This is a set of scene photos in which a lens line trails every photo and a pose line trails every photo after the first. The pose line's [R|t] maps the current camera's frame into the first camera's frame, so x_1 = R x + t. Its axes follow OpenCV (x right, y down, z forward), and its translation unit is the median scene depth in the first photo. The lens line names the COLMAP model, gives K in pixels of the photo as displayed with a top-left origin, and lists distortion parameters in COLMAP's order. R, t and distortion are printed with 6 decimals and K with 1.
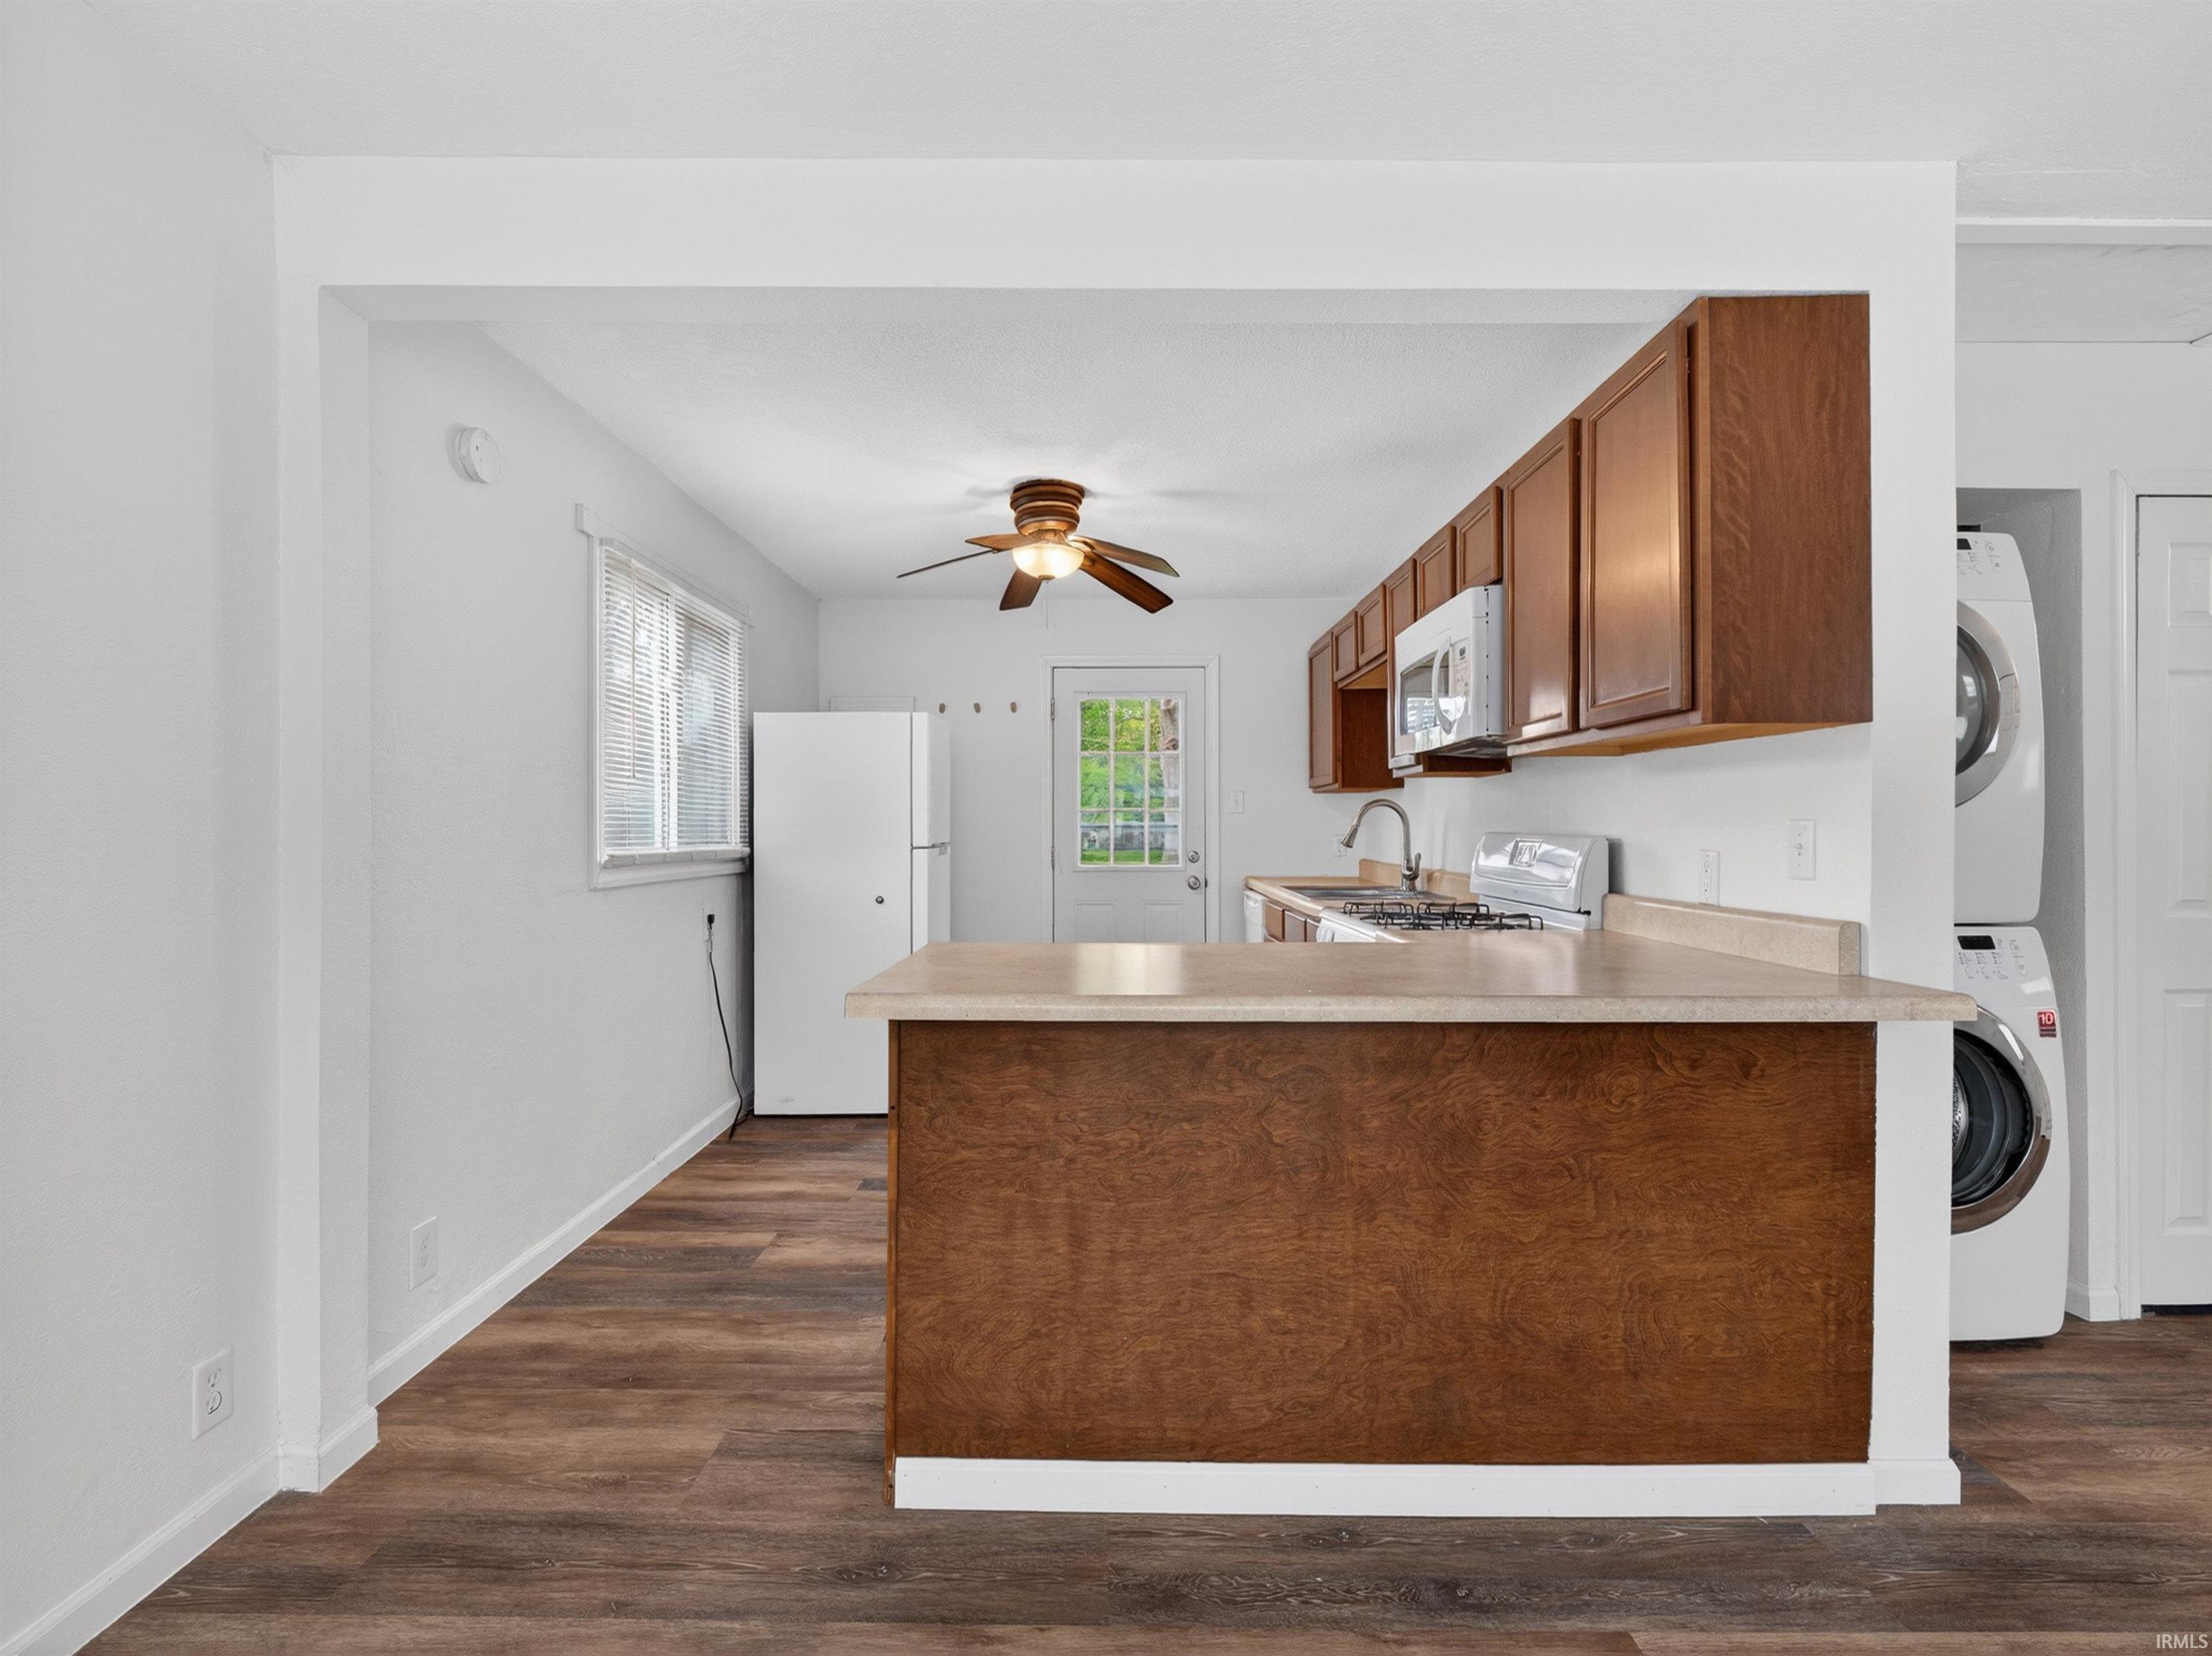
lens RADIAL K [[1045.0, 0, 1092.2], [0, 1045.0, 827.7], [0, 0, 1]] dist [-0.000120, -0.002714]
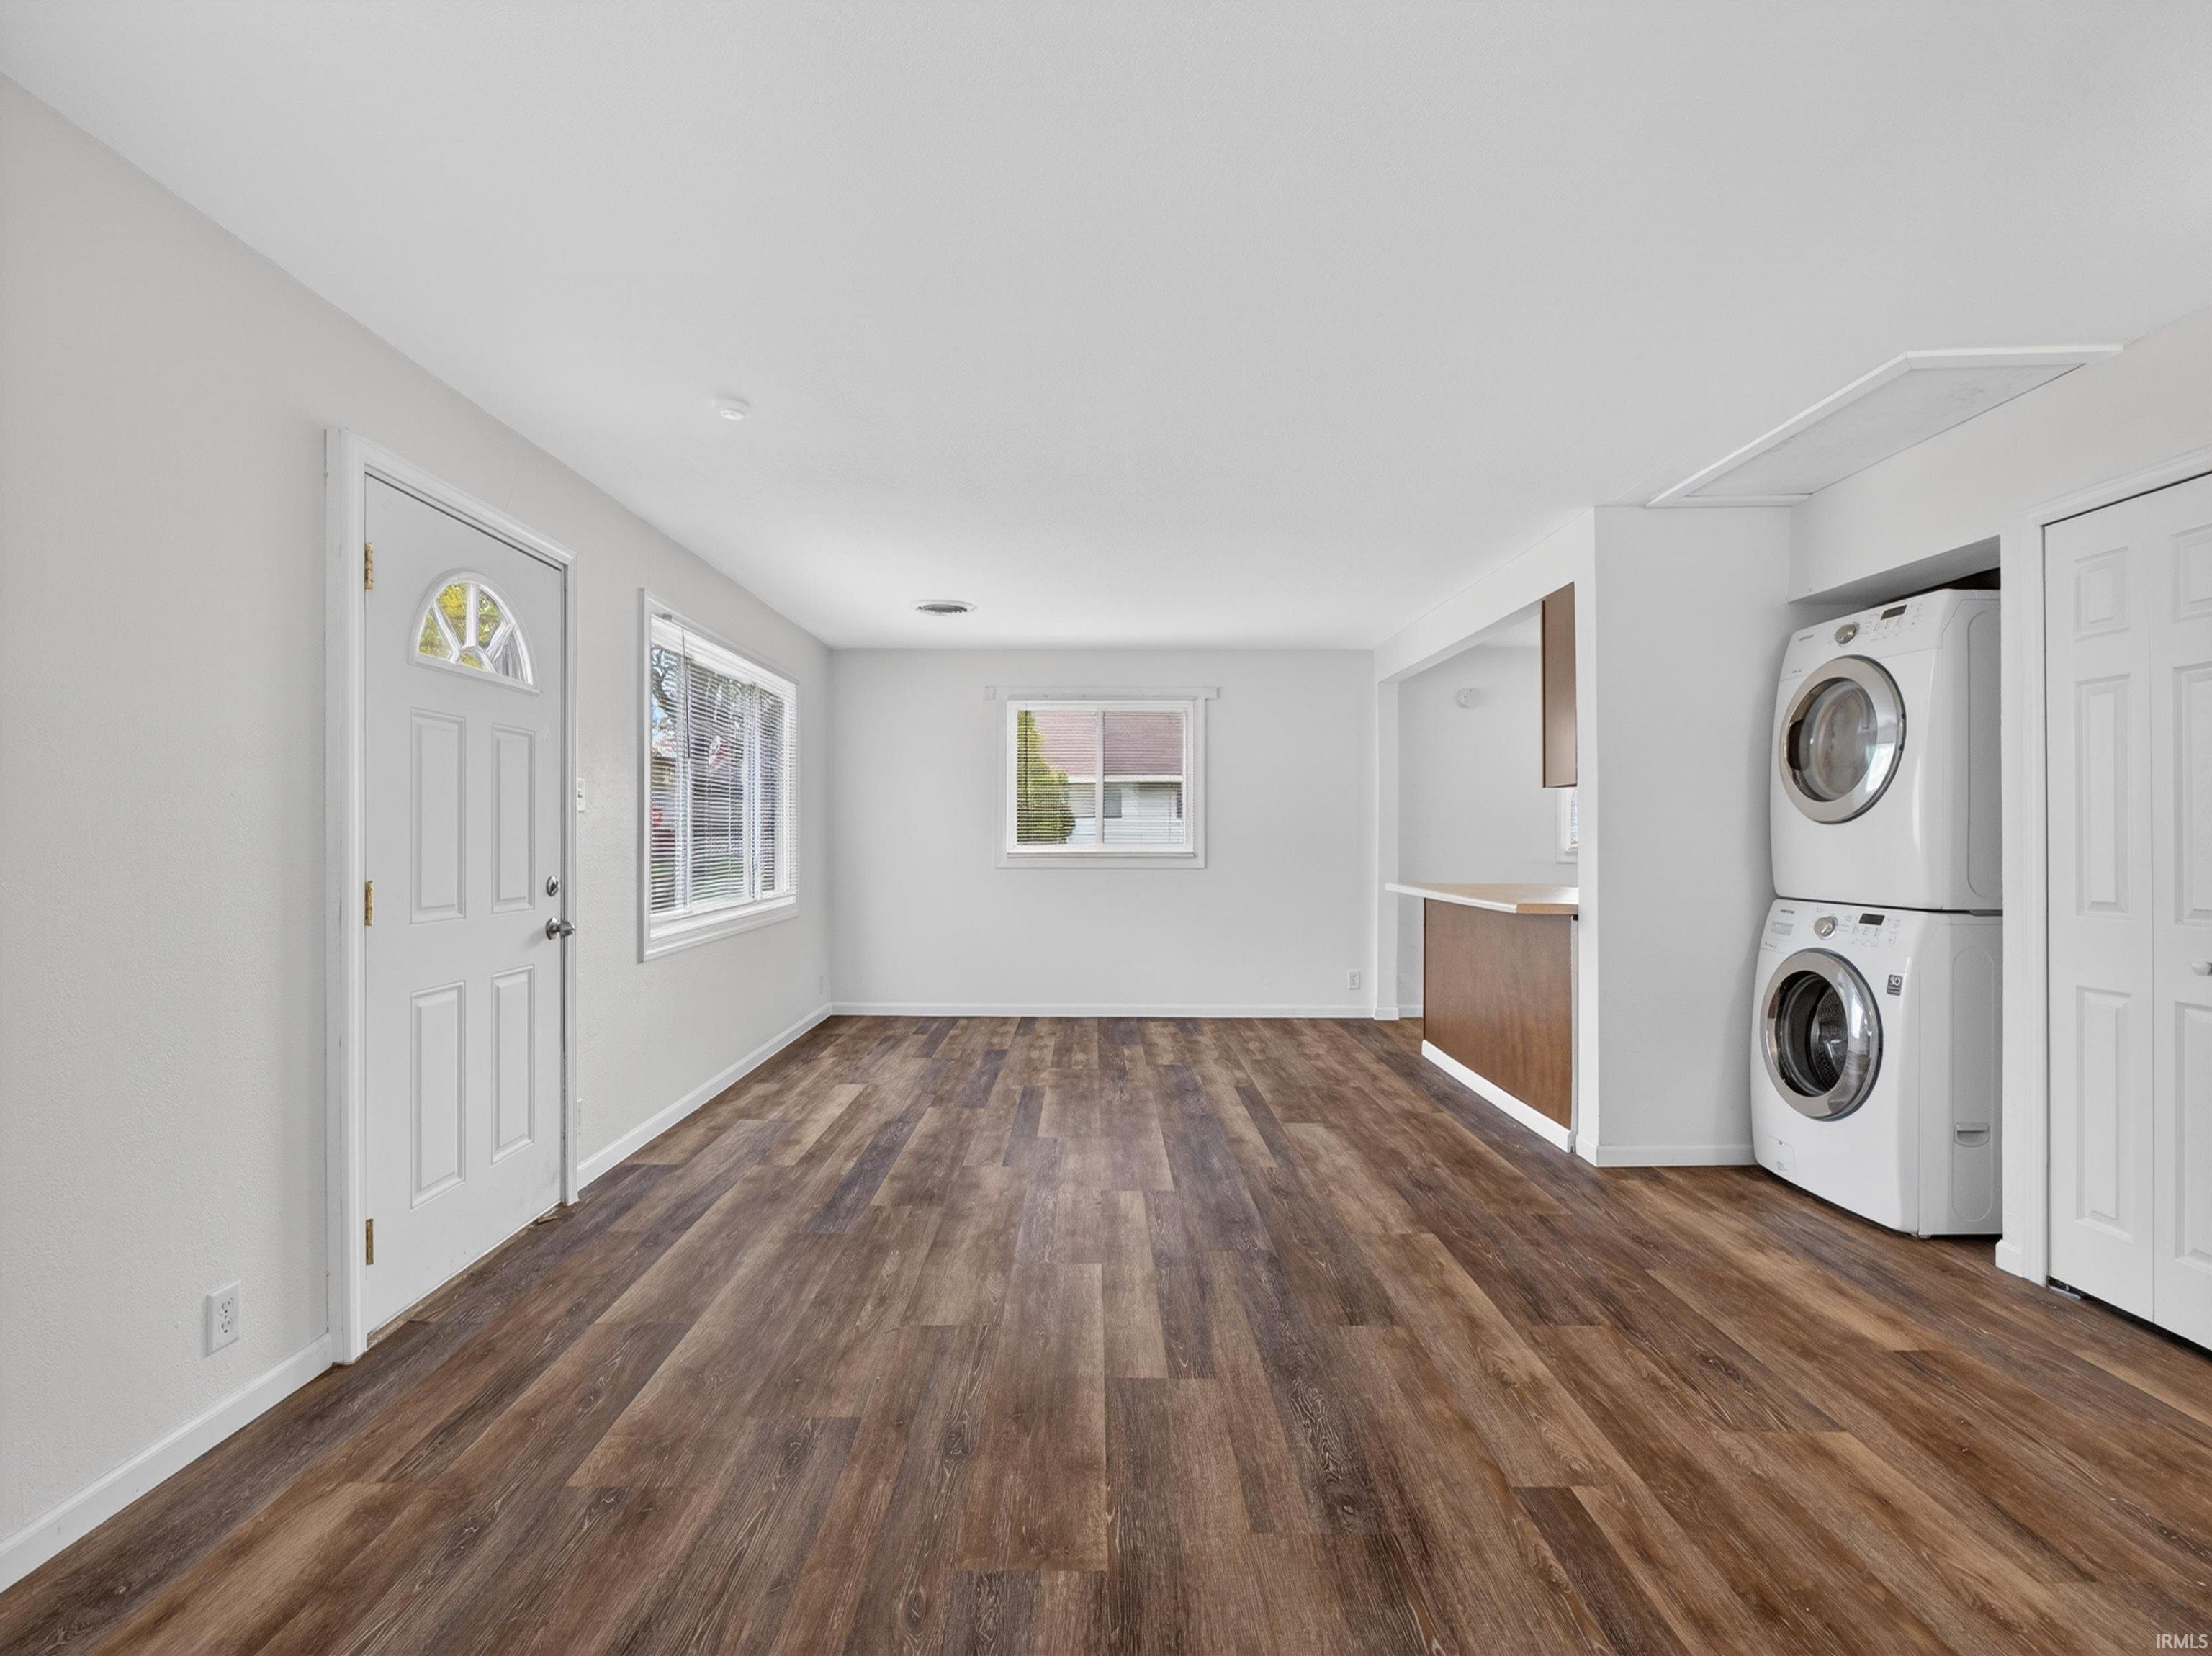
lens RADIAL K [[1045.0, 0, 1092.2], [0, 1045.0, 827.7], [0, 0, 1]] dist [-0.000120, -0.002714]
pose [[0.007230, -0.008217, -0.999940, 2.879231], [-0.001630, 0.999965, -0.008229, 0.007302], [0.999973, 0.001689, 0.007217, 0.001074]]
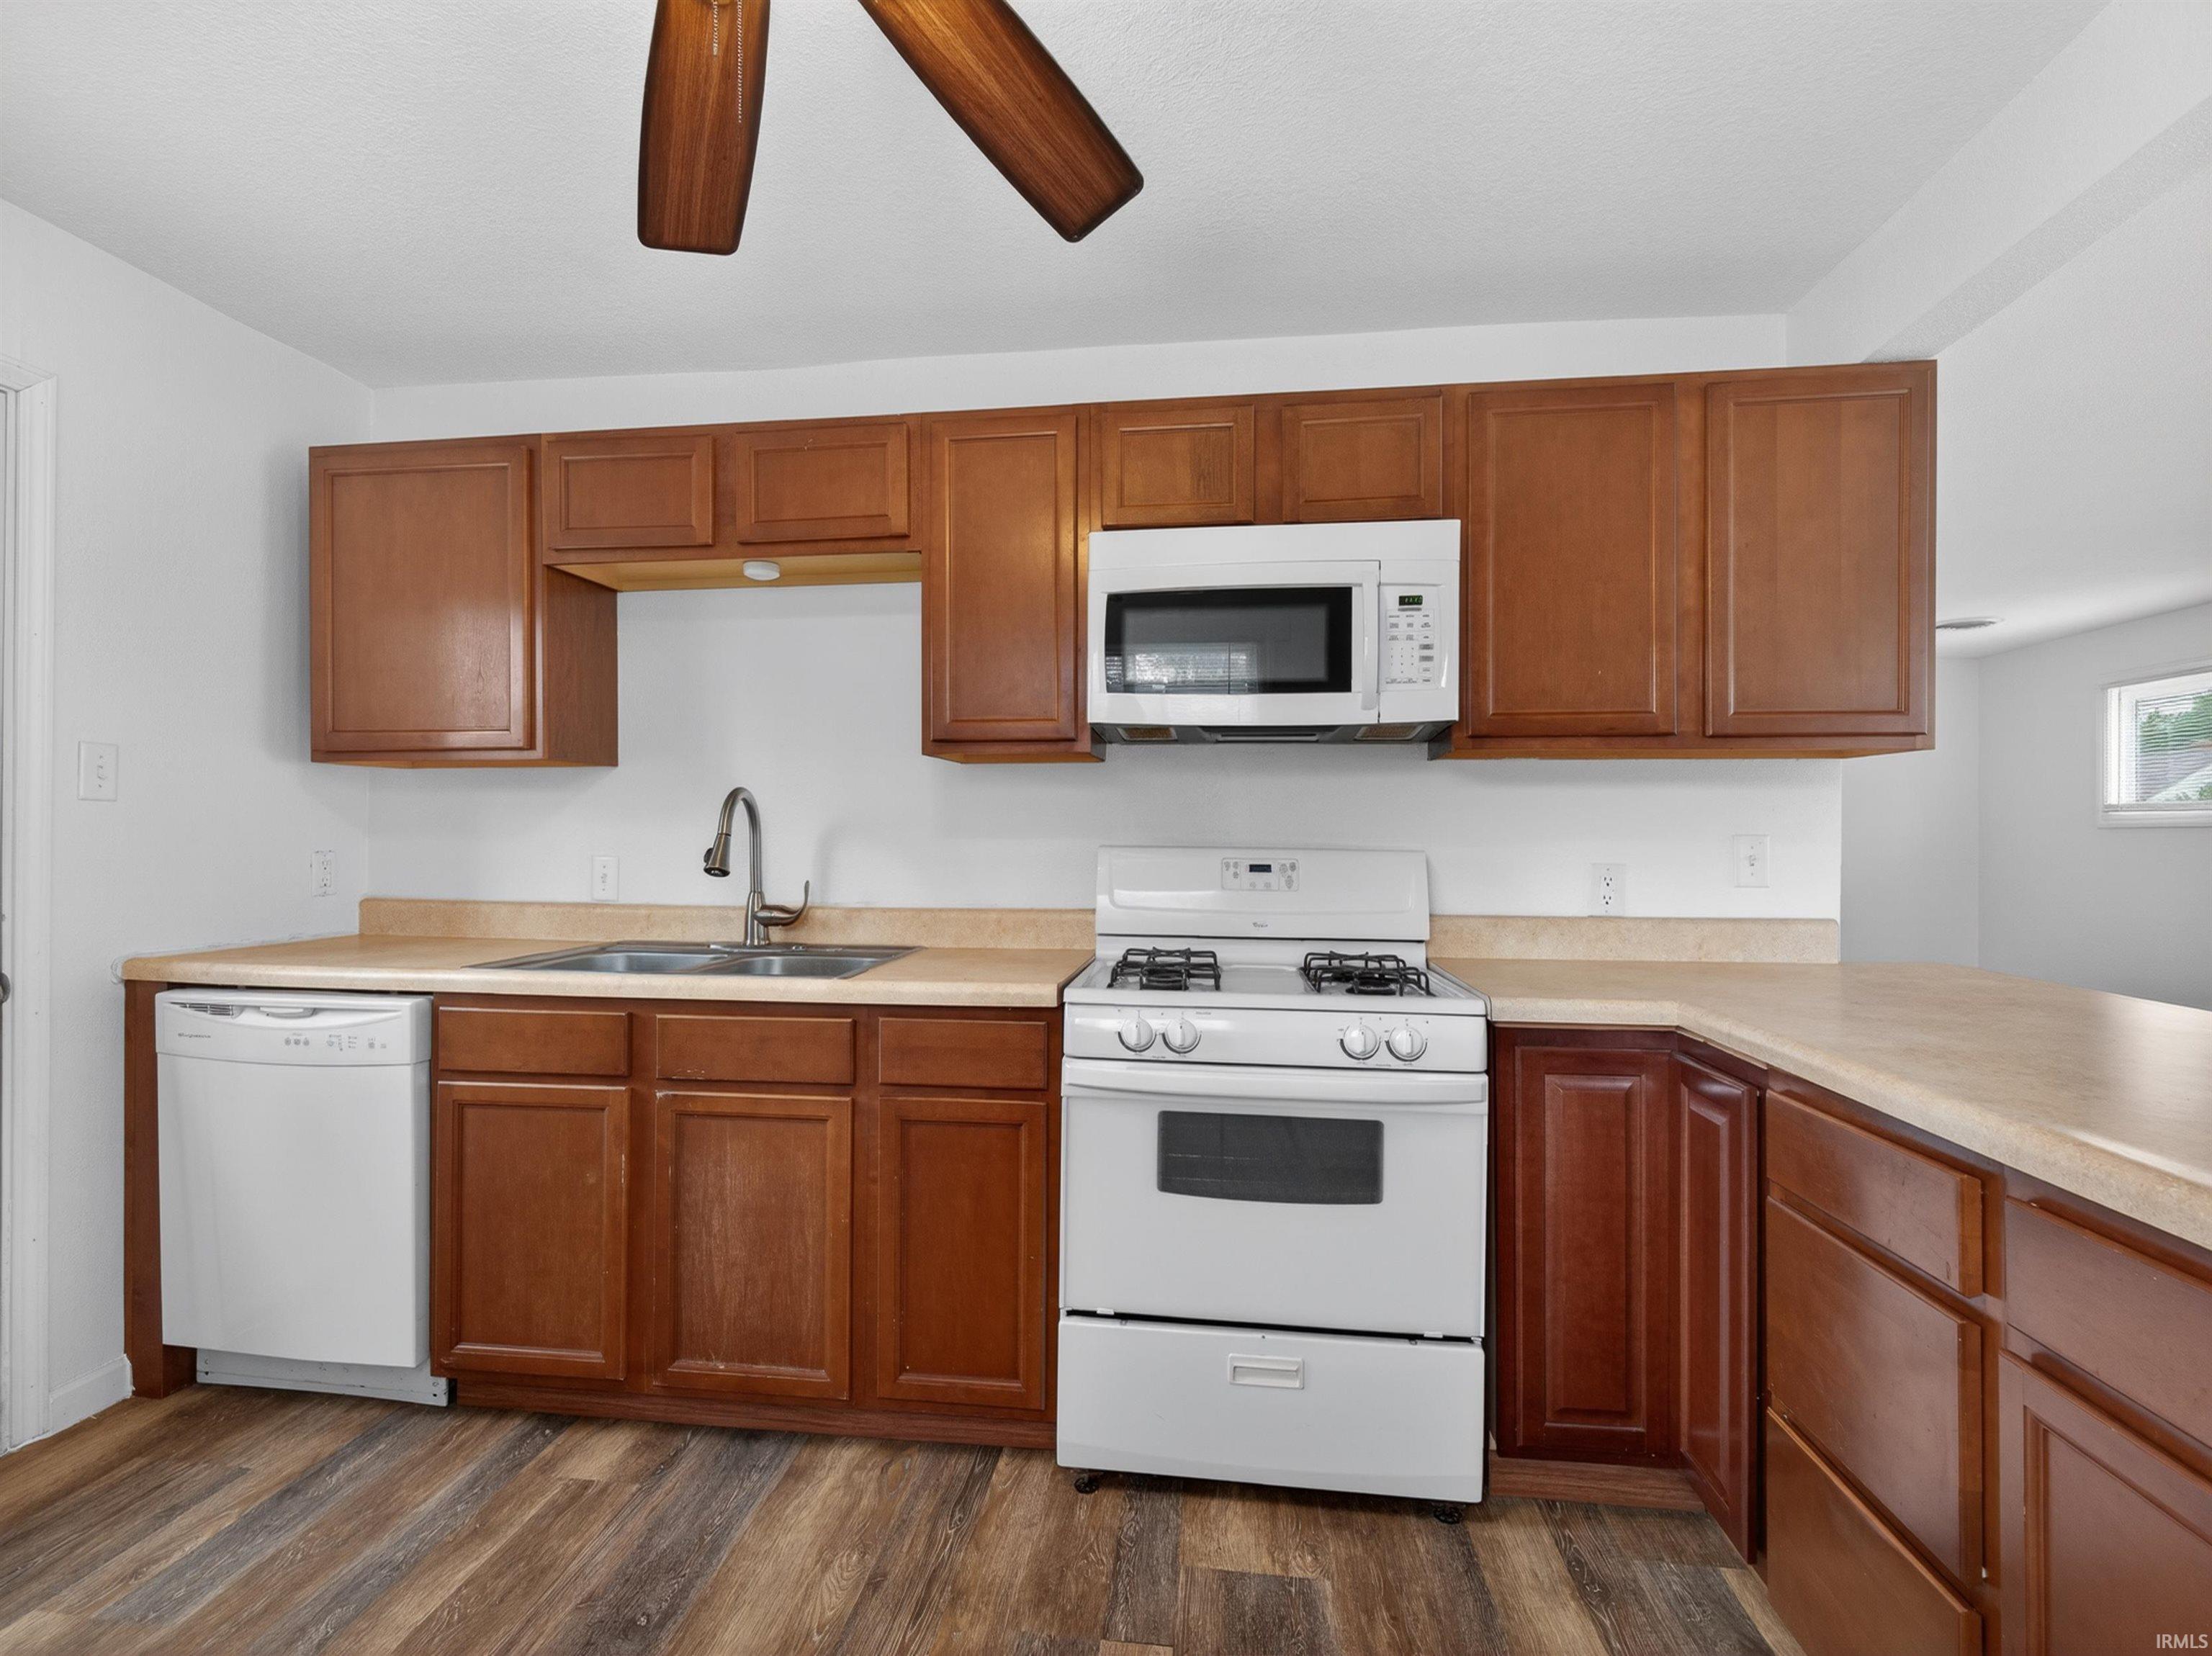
lens RADIAL K [[1037.9, 0, 1106.0], [0, 1037.9, 828.0], [0, 0, 1]] dist [-0.001397, 0.000274]
pose [[0.120974, 0.007418, 0.992628, -0.595903], [-0.005679, 0.999961, -0.006781, -0.006931], [-0.992639, -0.004817, 0.121011, 1.723660]]
